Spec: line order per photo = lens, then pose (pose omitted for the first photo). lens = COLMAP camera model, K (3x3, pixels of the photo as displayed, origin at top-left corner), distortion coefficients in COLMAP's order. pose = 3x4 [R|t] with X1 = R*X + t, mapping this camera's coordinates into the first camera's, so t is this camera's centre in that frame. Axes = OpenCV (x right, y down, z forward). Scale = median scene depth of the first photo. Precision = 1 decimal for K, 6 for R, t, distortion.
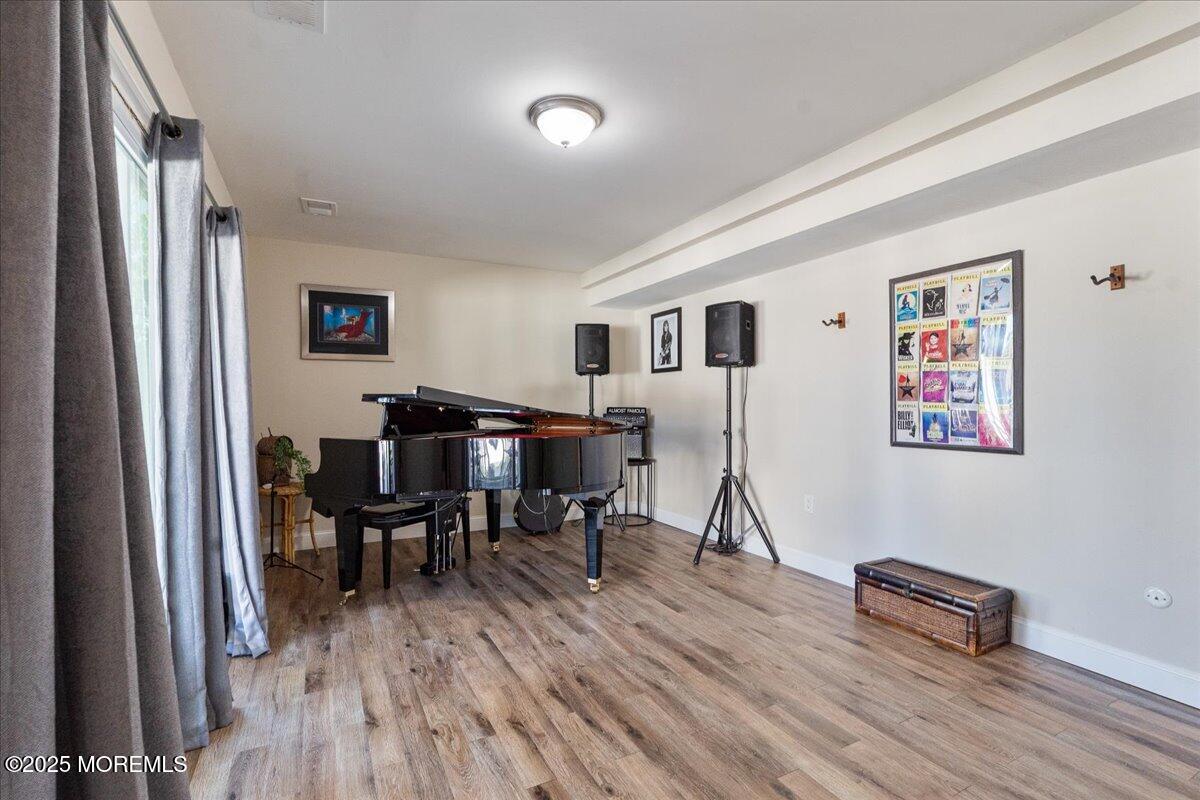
lens RADIAL K [[535.1, 0, 600.8], [0, 535.1, 406.8], [0, 0, 1]] dist [-0.000974, 0.000192]
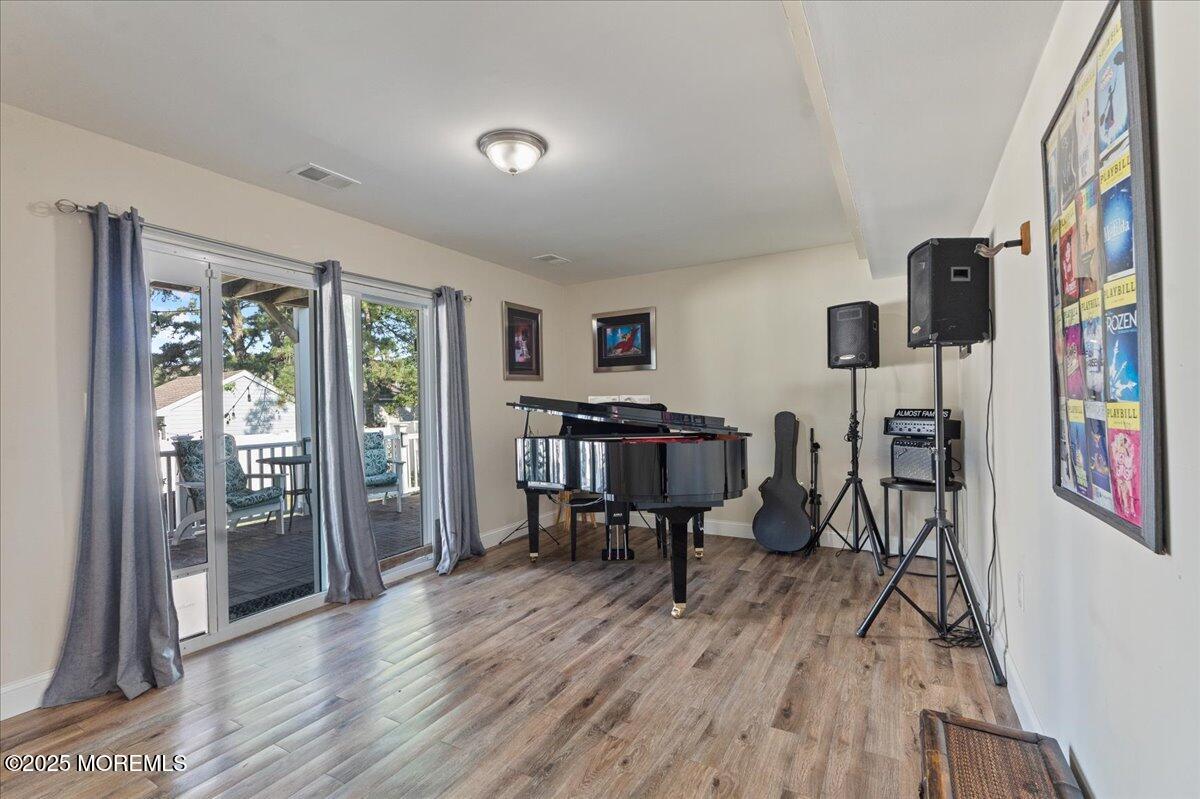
lens RADIAL K [[535.1, 0, 600.8], [0, 535.1, 406.3], [0, 0, 1]] dist [-0.000974, 0.000192]
pose [[0.548274, -0.008161, -0.836259, 0.715912], [0.009530, 0.999948, -0.003510, -0.006549], [0.836245, -0.006046, 0.548323, 0.427020]]
